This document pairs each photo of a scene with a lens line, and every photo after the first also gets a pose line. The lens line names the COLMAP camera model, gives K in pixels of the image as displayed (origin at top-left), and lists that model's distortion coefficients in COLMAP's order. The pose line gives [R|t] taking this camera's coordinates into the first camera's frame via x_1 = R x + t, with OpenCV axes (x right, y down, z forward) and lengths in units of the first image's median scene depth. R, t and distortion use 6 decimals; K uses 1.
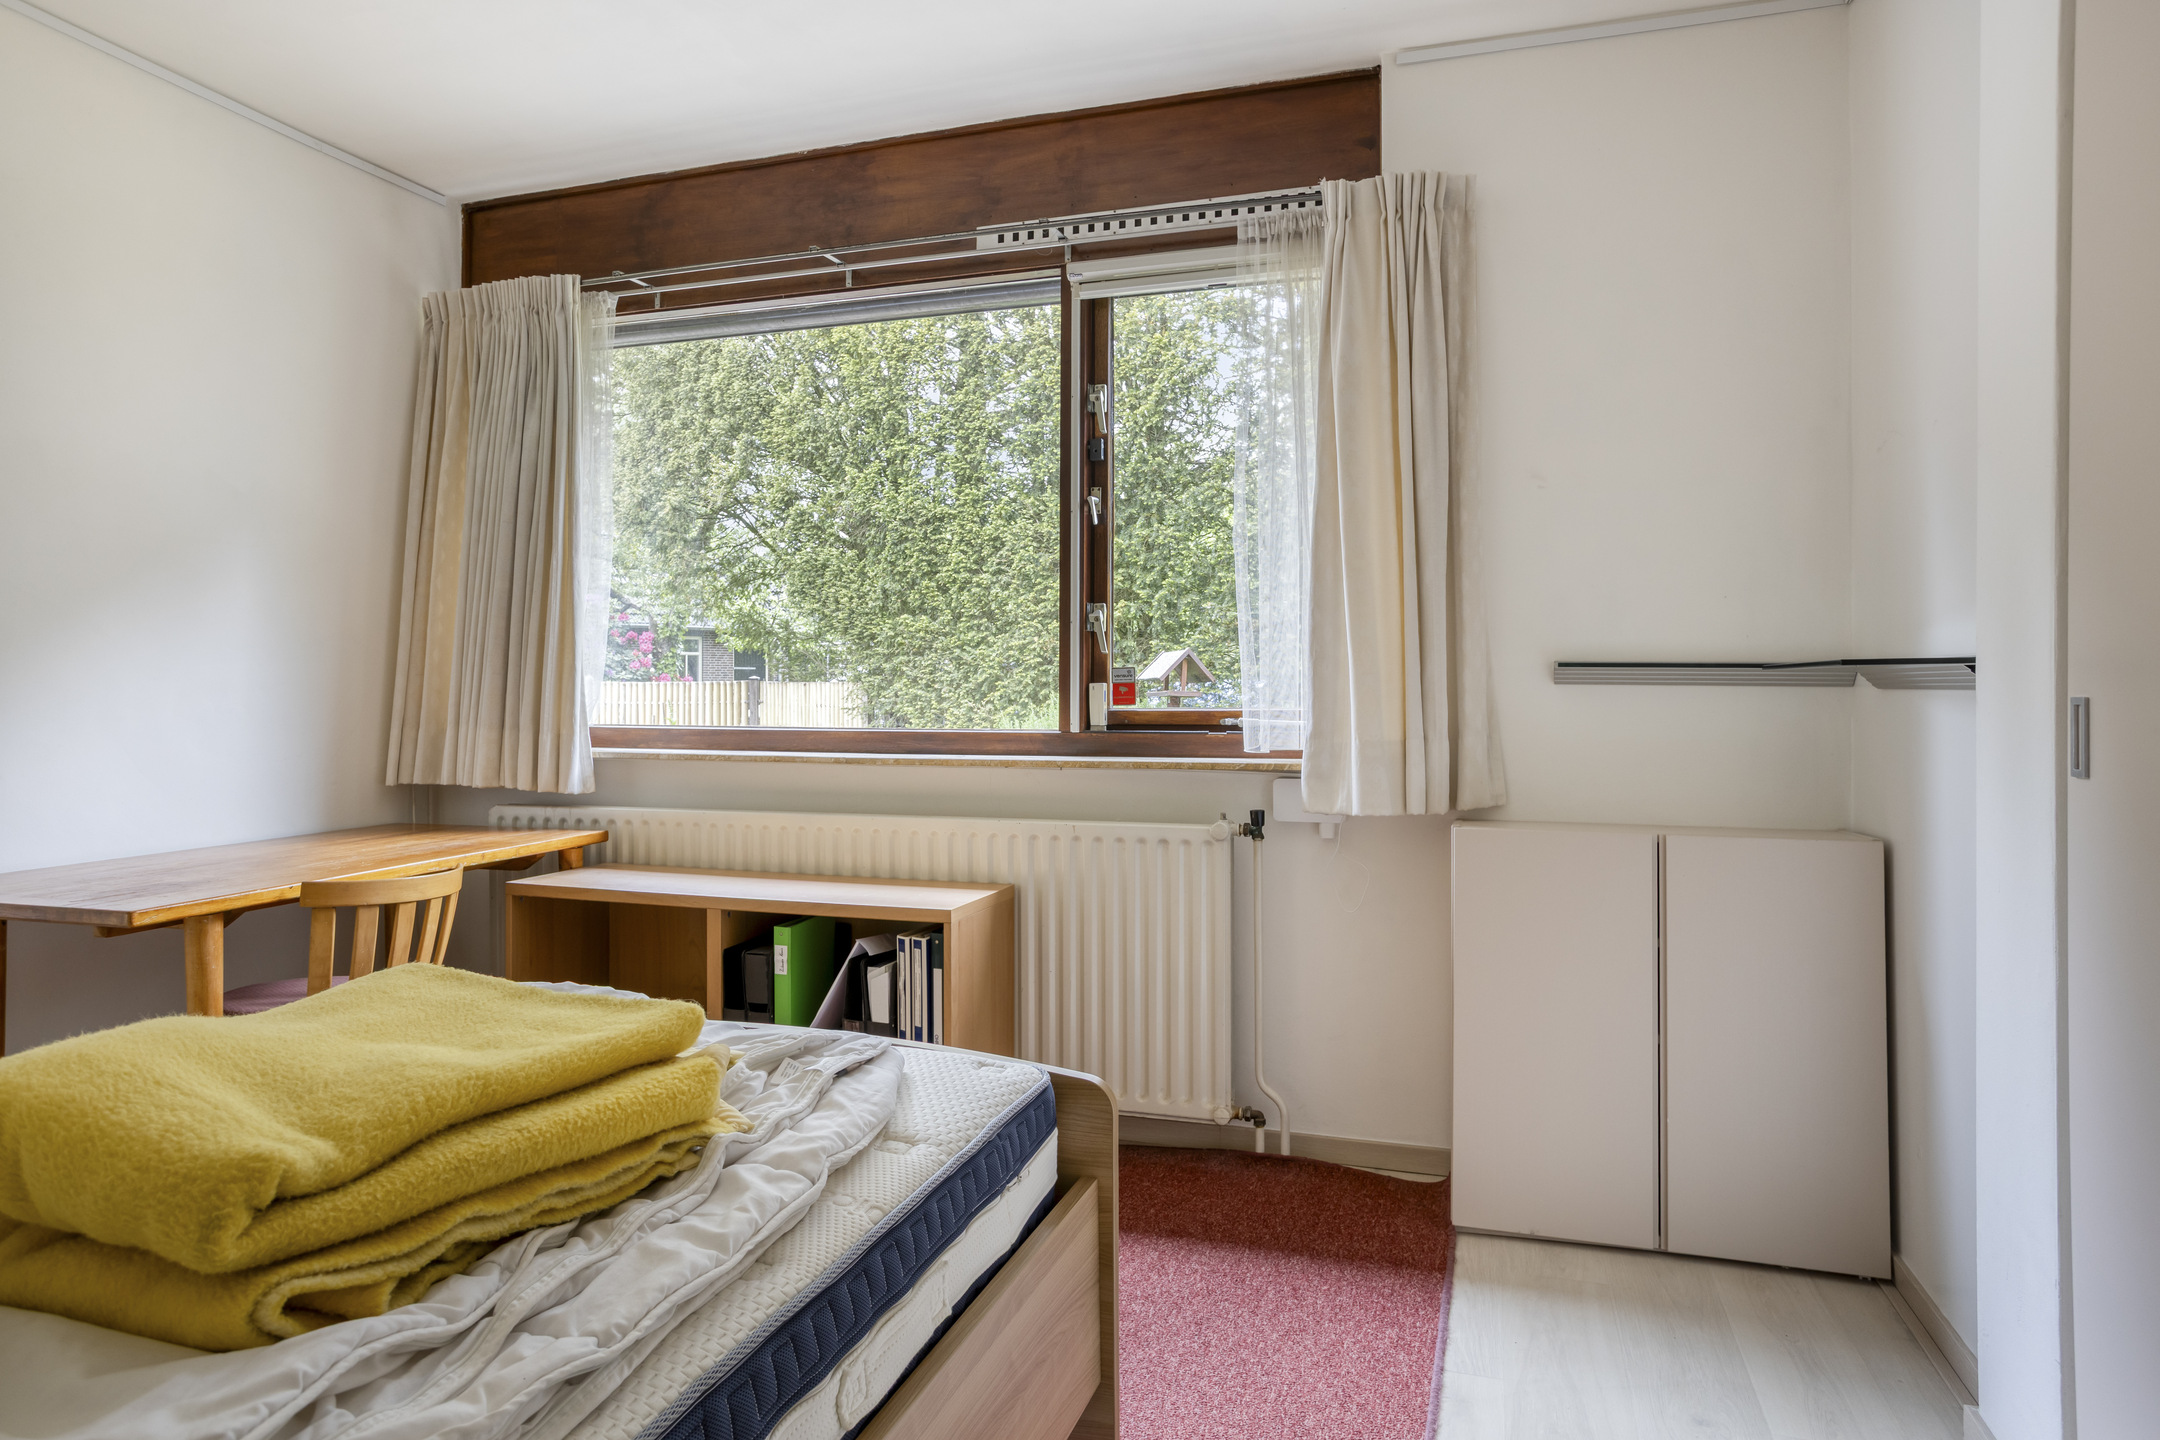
lens RADIAL K [[1271.3, 0, 1074.5], [0, 1271.3, 707.3], [0, 0, 1]] dist [-0.046499, 0.041576]
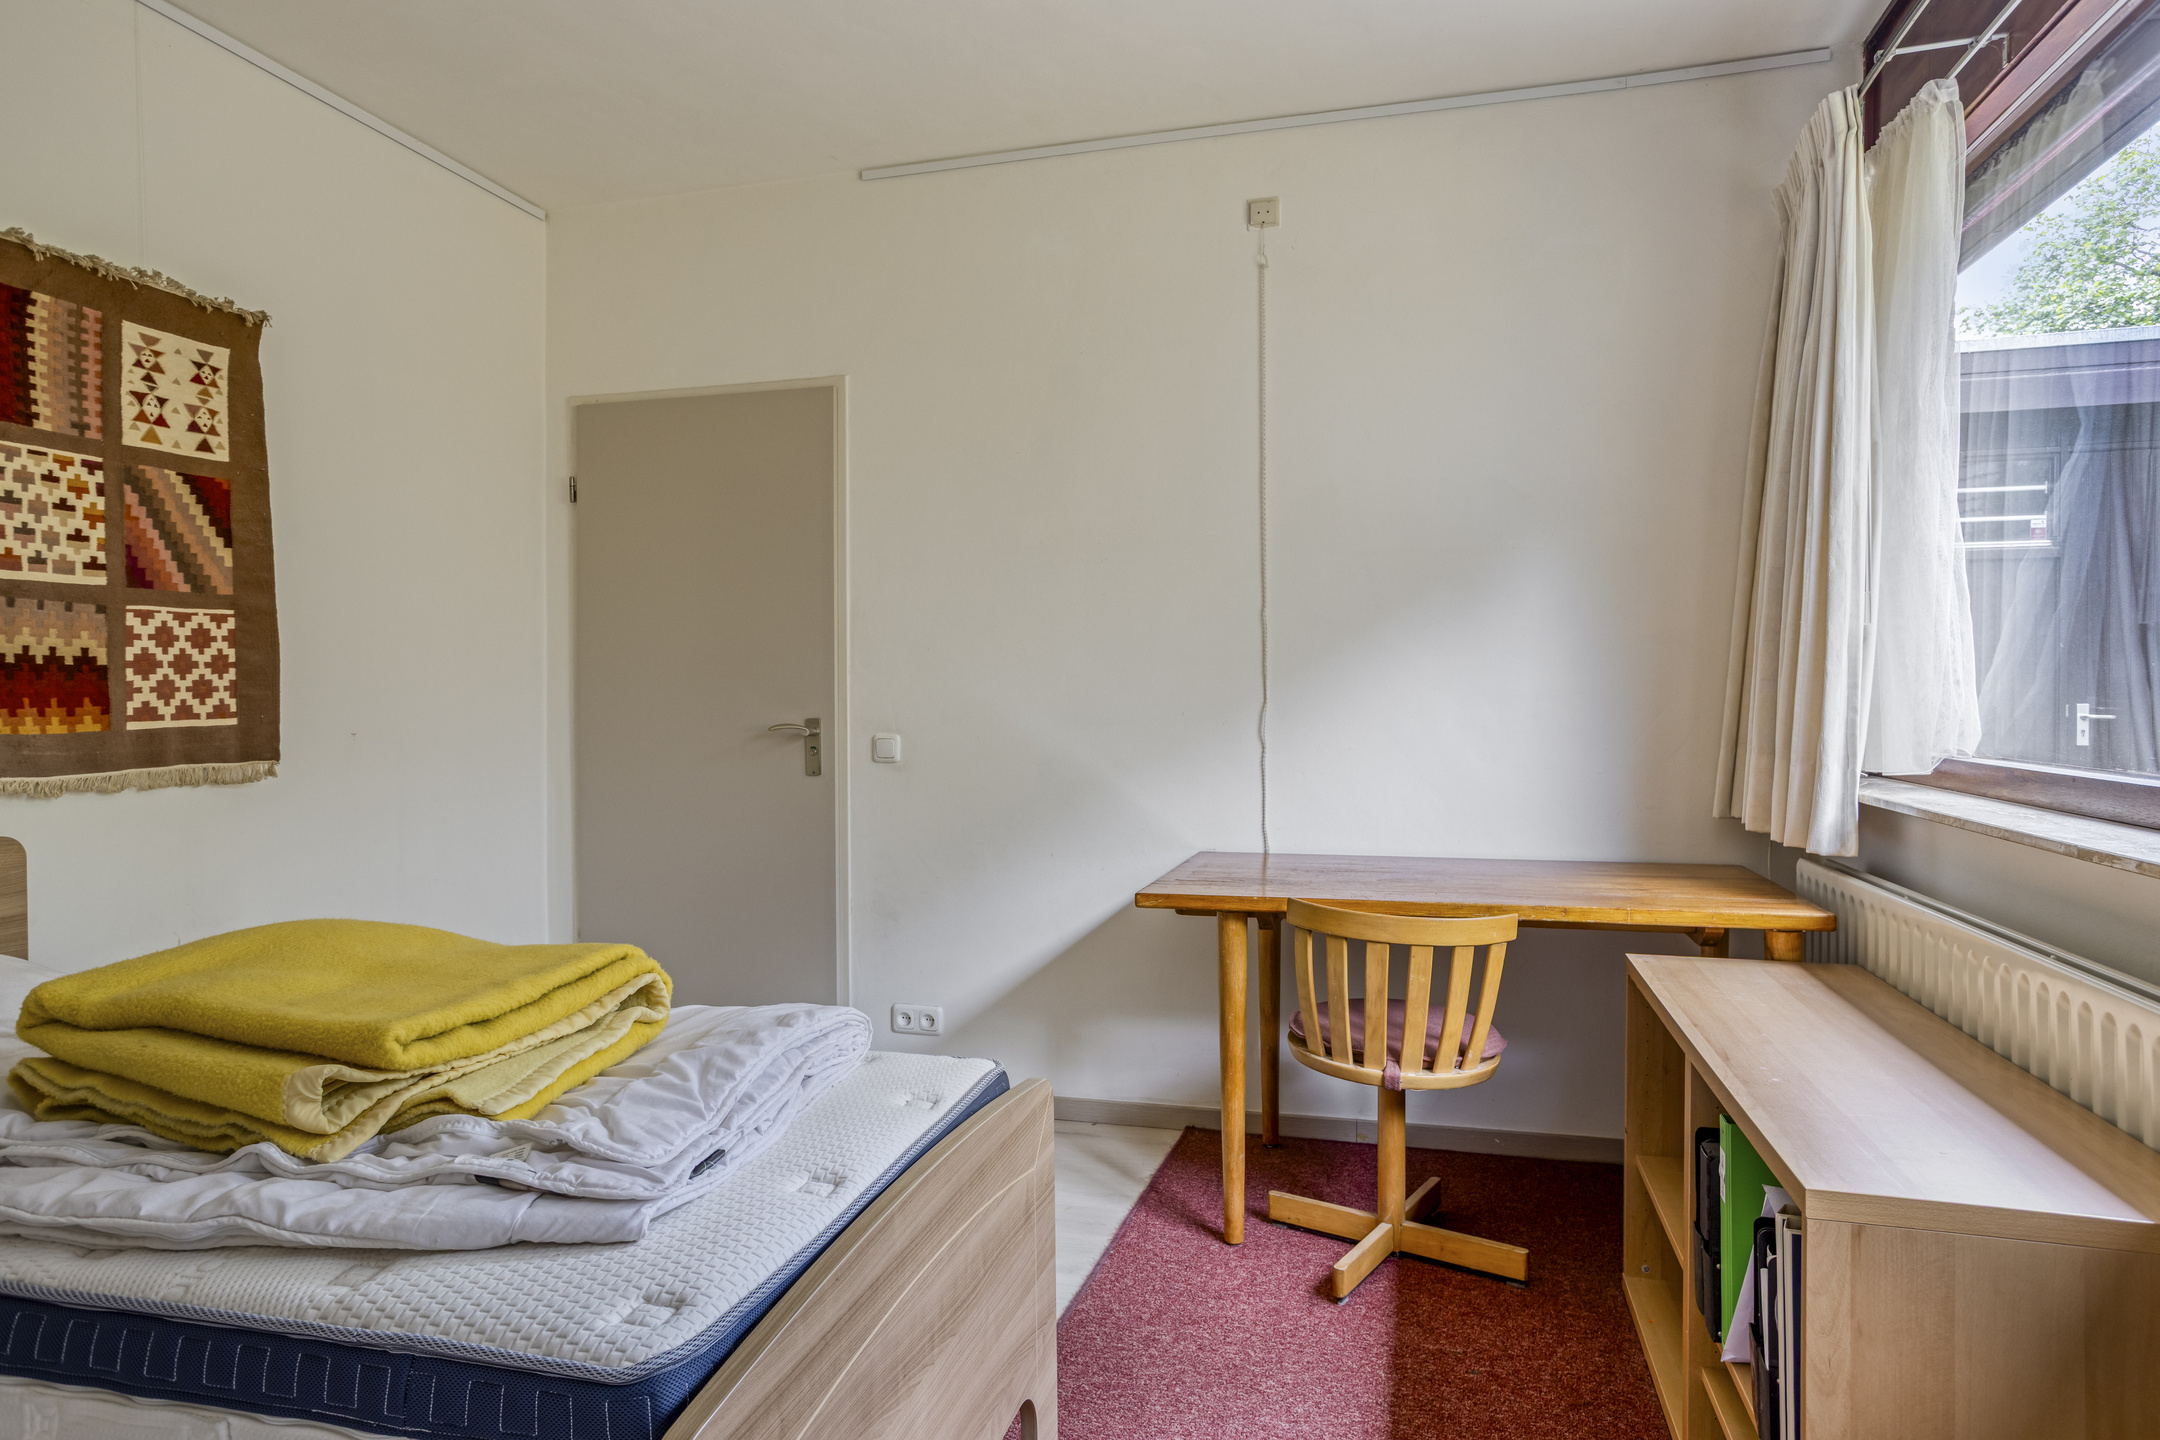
lens RADIAL K [[1271.3, 0, 1074.5], [0, 1271.3, 707.3], [0, 0, 1]] dist [-0.046499, 0.041576]
pose [[0.055261, 0.007811, -0.998441, 0.390119], [-0.012941, 0.999891, 0.007106, -0.016913], [0.998388, 0.012528, 0.055356, 0.804935]]
